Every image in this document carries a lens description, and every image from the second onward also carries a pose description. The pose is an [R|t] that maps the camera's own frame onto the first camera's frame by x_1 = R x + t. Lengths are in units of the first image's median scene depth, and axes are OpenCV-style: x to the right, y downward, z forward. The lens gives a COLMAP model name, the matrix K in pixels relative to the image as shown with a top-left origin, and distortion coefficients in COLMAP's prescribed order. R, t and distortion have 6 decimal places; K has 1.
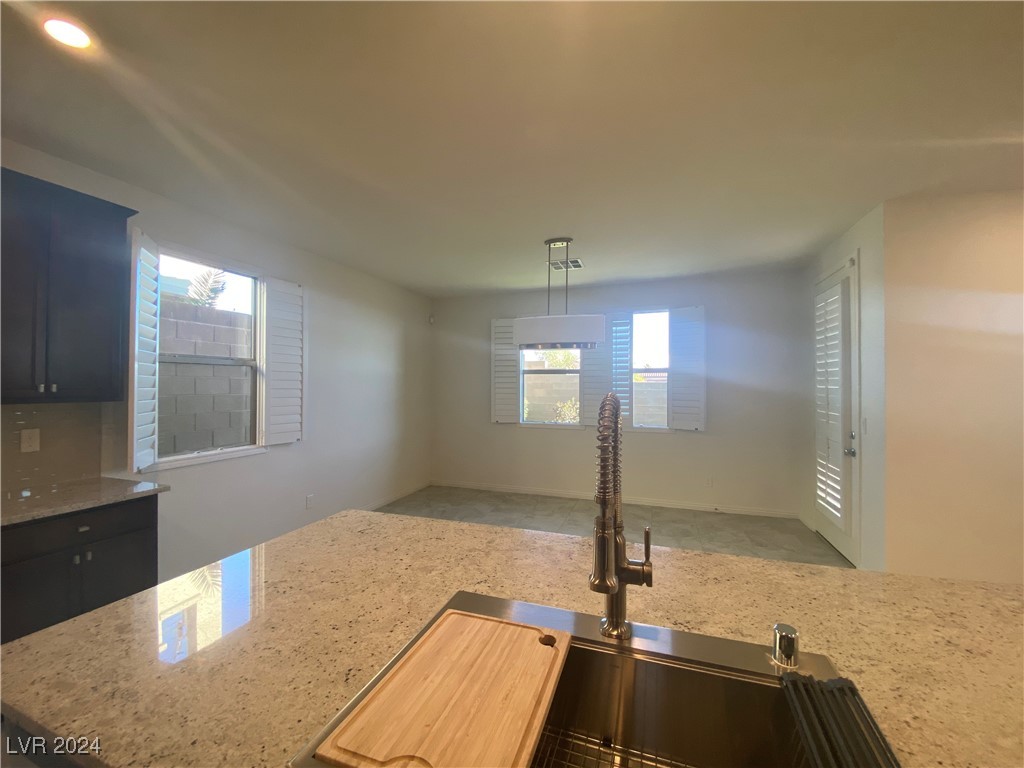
lens RADIAL K [[416.8, 0, 512.0], [0, 416.8, 384.0], [0, 0, 1]] dist [0.018981, -0.019871]
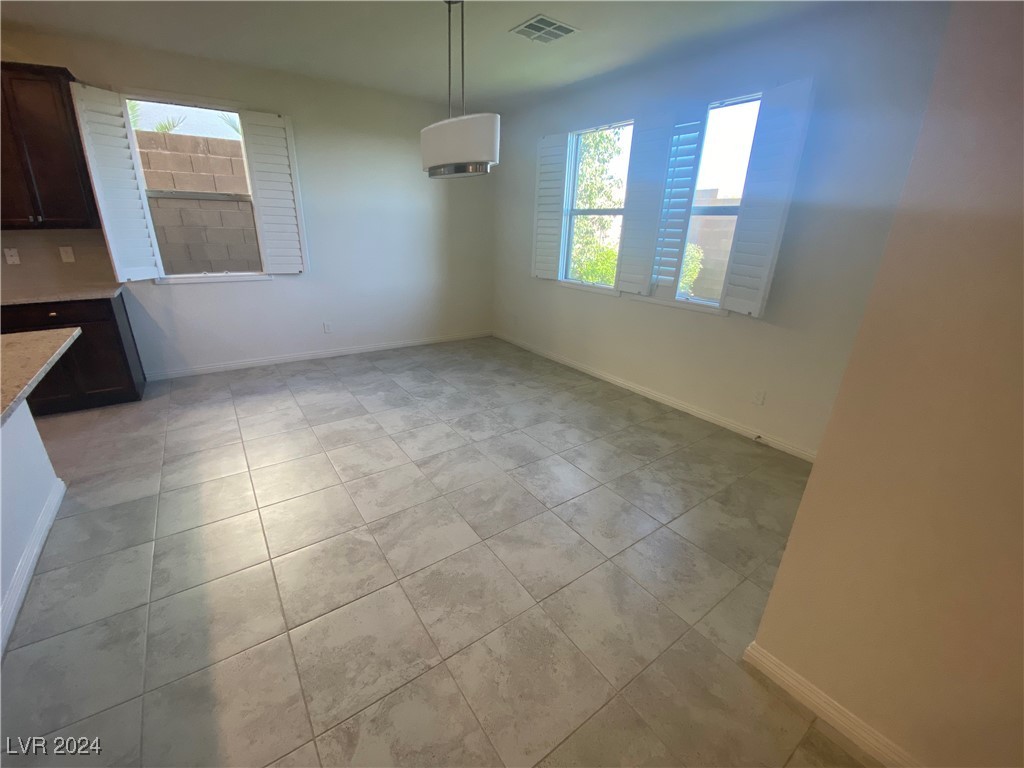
lens RADIAL K [[416.8, 0, 512.0], [0, 416.8, 384.0], [0, 0, 1]] dist [0.018981, -0.019871]
pose [[0.819591, 0.226476, -0.526289, 0.649778], [-0.031018, 0.934752, 0.353945, -0.004141], [0.572109, -0.273765, 0.773139, 0.374299]]
